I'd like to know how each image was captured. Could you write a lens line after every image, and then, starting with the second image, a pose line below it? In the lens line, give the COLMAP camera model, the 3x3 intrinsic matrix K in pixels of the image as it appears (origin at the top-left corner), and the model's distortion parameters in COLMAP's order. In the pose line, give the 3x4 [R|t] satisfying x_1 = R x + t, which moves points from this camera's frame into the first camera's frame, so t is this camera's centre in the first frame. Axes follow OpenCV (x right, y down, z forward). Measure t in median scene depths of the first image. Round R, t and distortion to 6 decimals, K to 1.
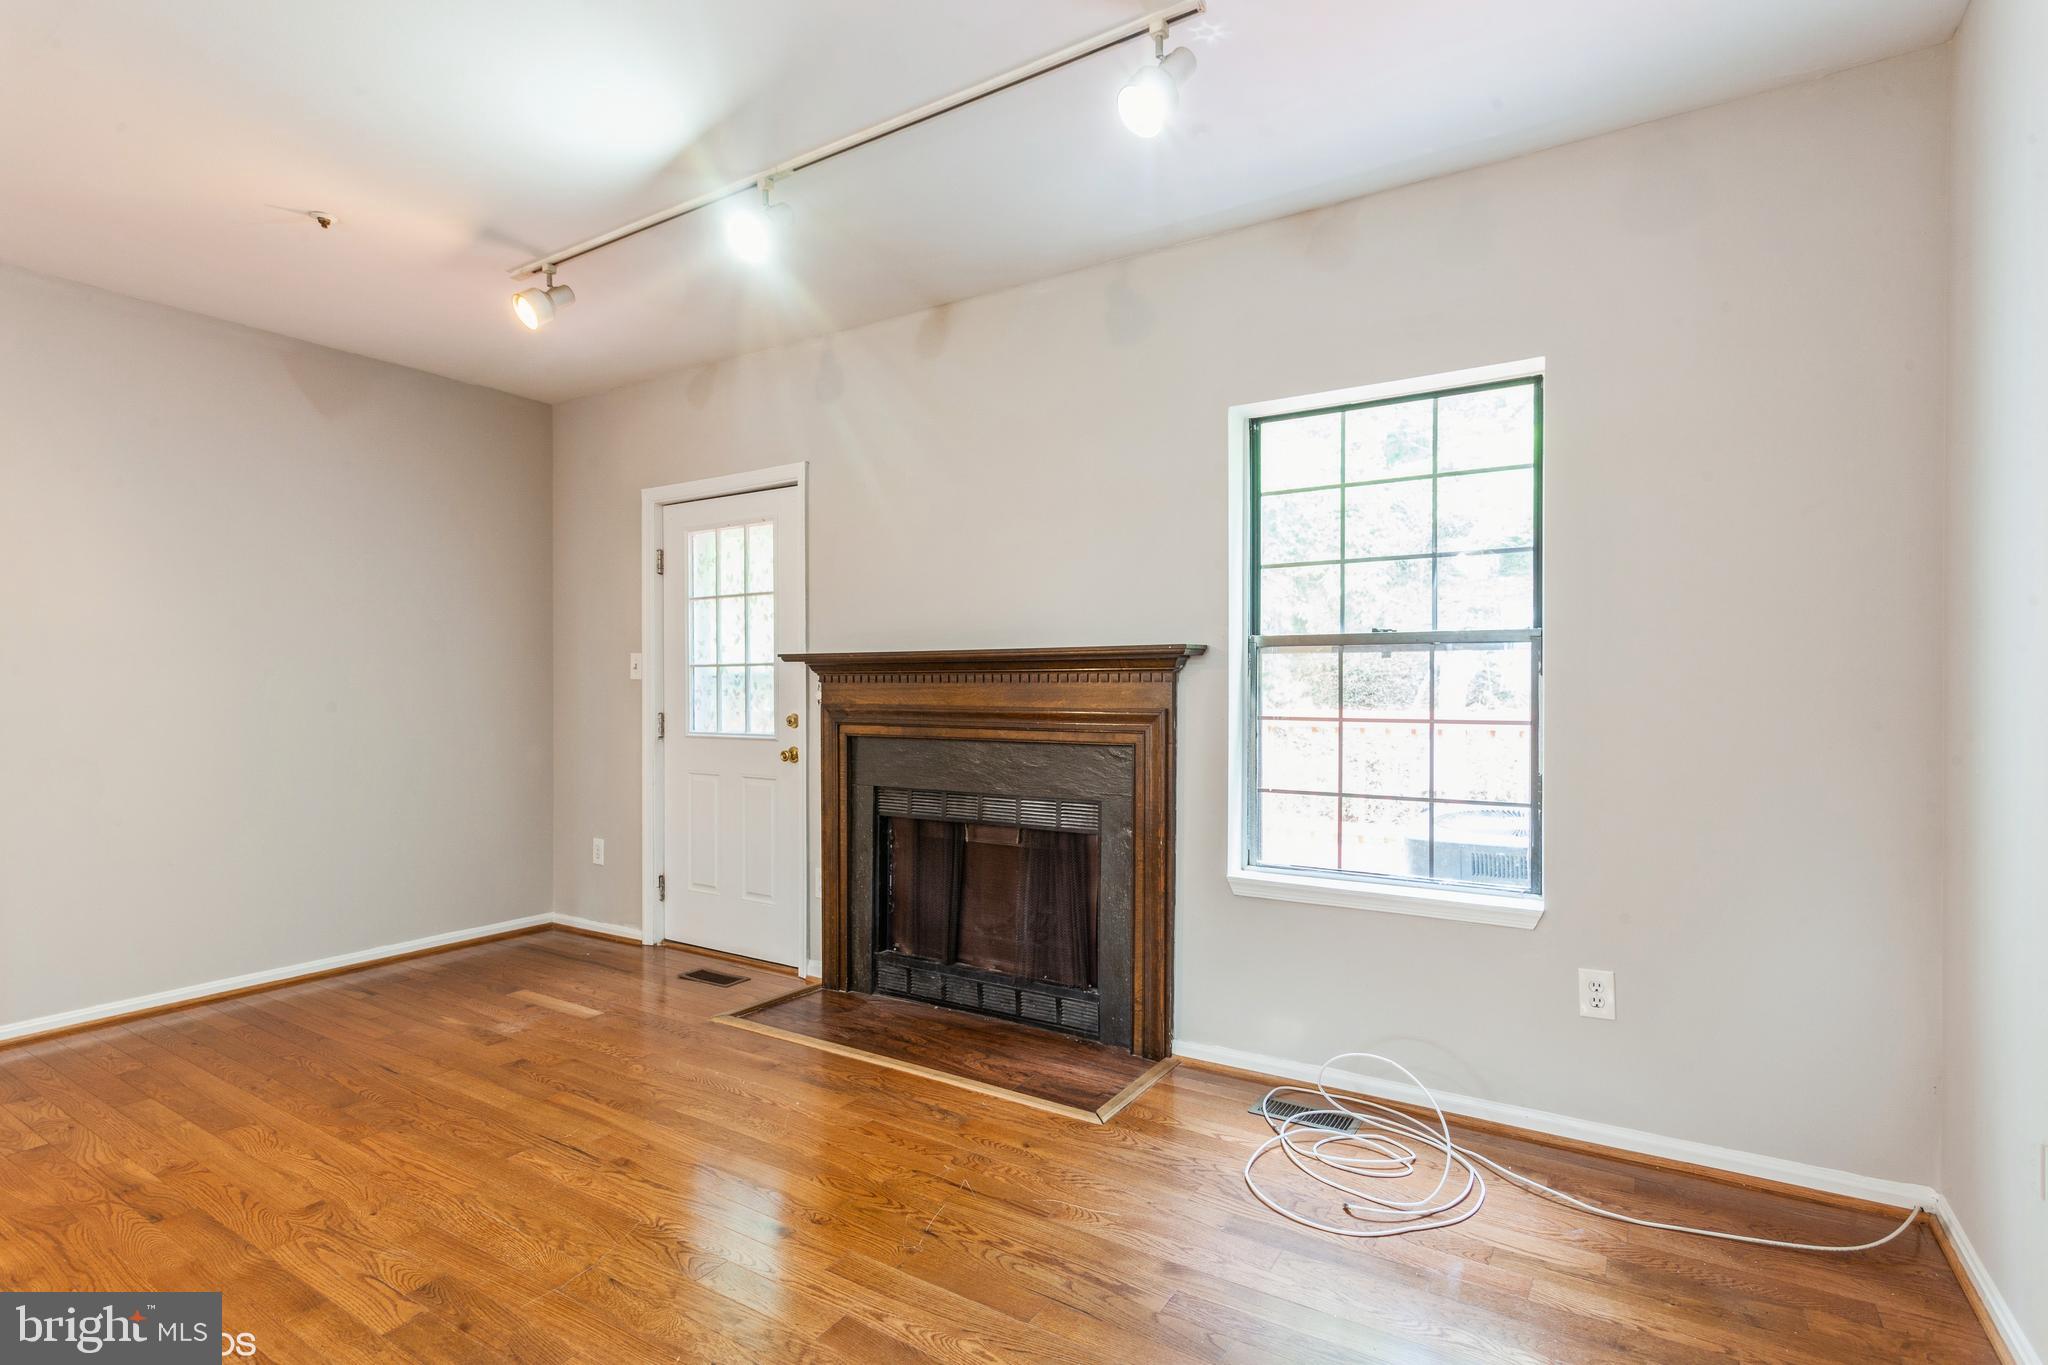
lens RADIAL K [[987.0, 0, 1019.4], [0, 987.0, 693.1], [0, 0, 1]] dist [0.005171, -0.000679]
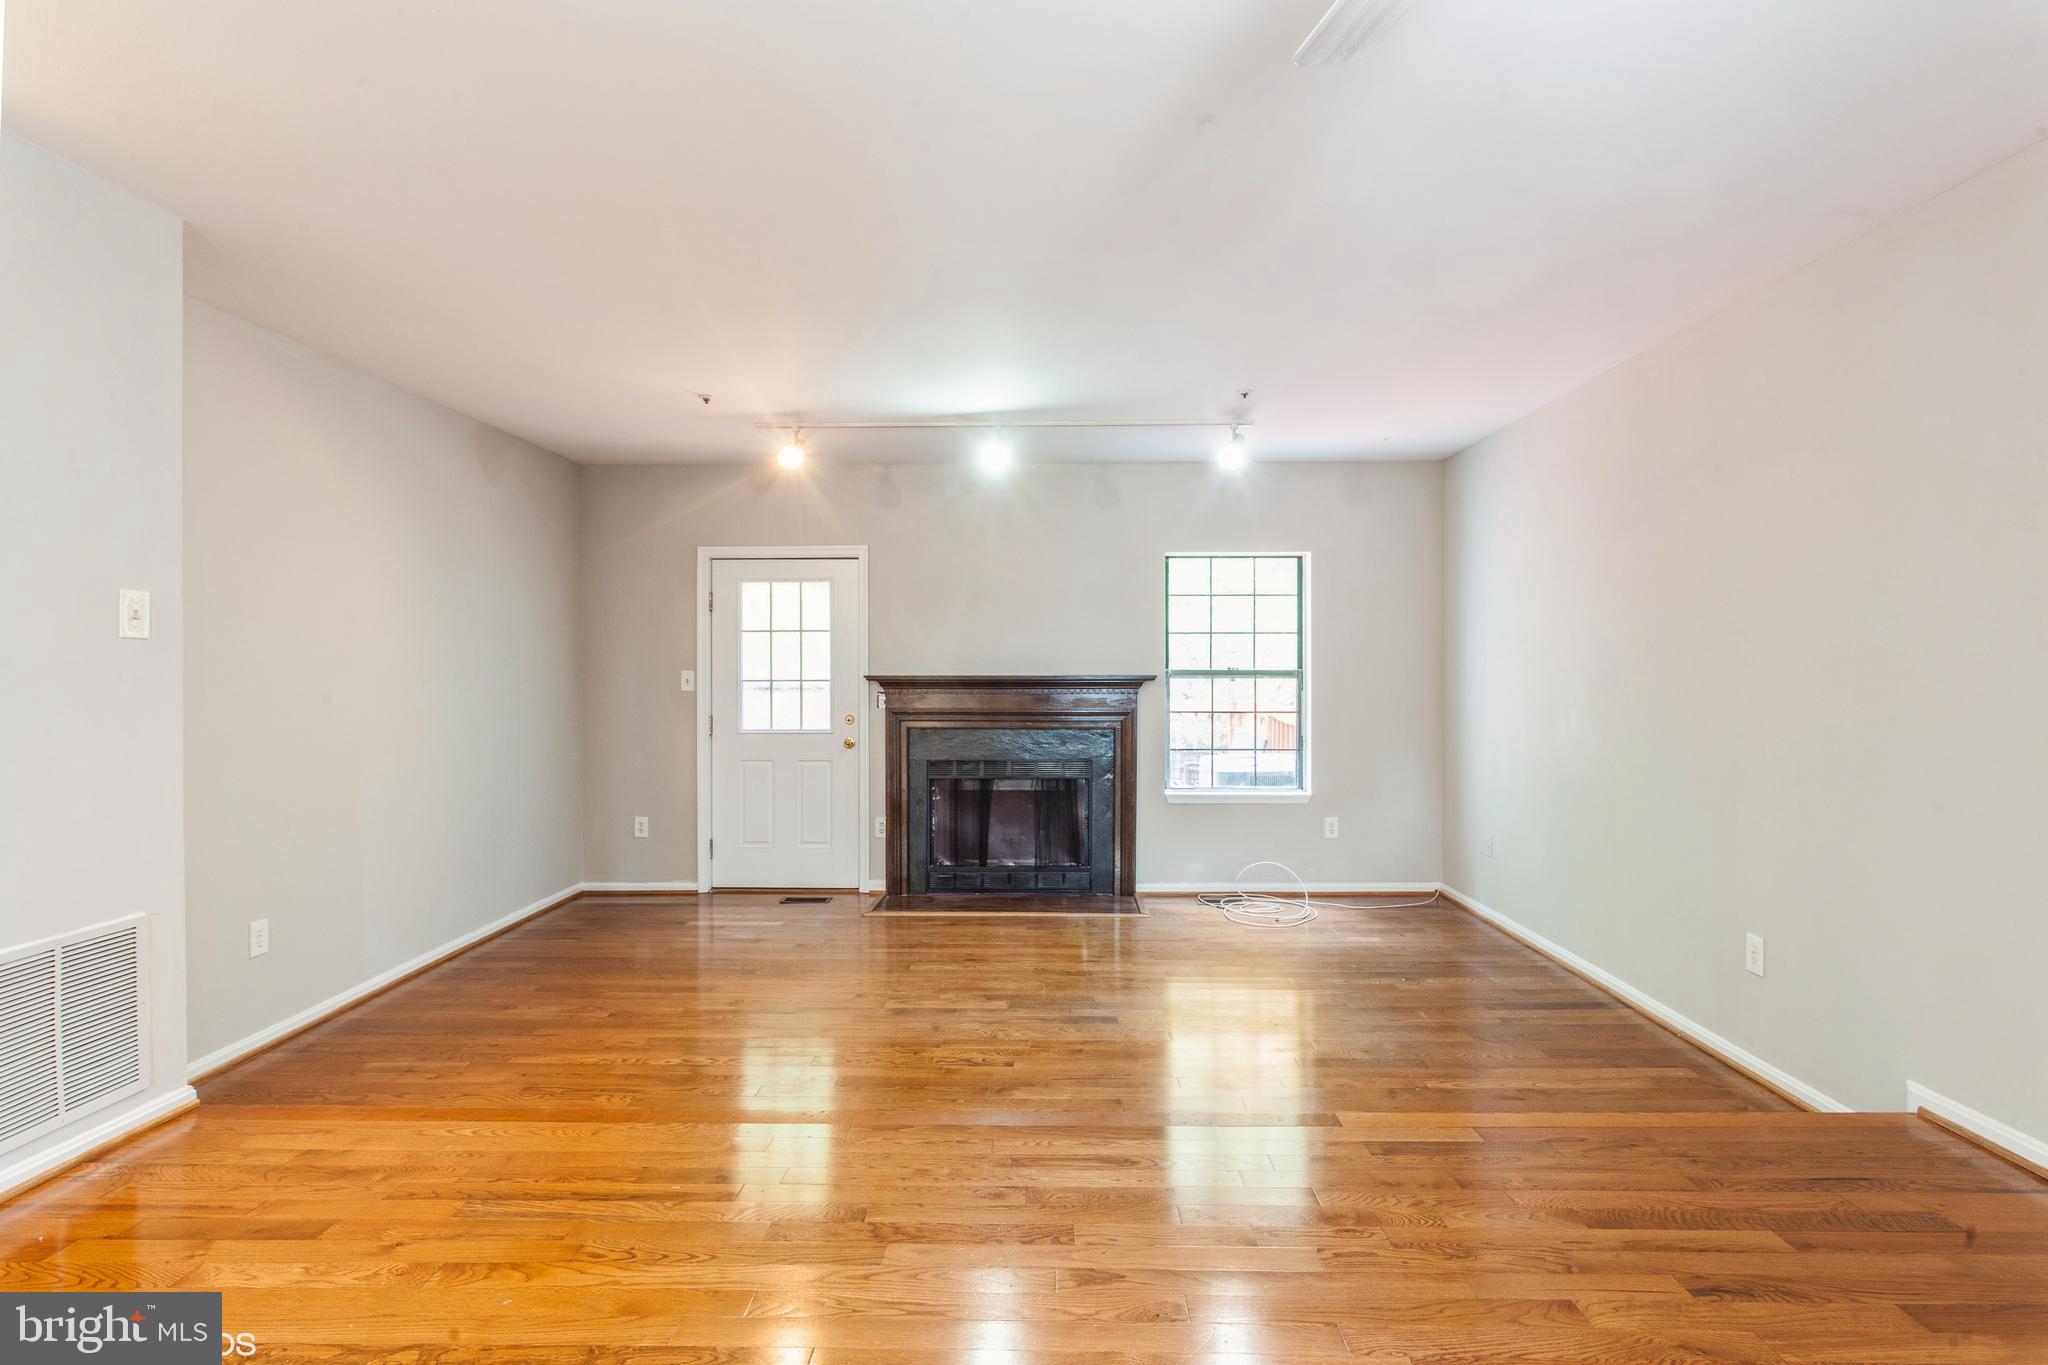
lens RADIAL K [[1004.6, 0, 1019.4], [0, 1004.6, 660.1], [0, 0, 1]] dist [-0.001566, 0.000628]
pose [[0.859028, 0.003989, 0.511913, -0.822965], [0.004312, 0.999878, -0.015028, -0.038772], [-0.511910, 0.015117, 0.858906, -0.431443]]
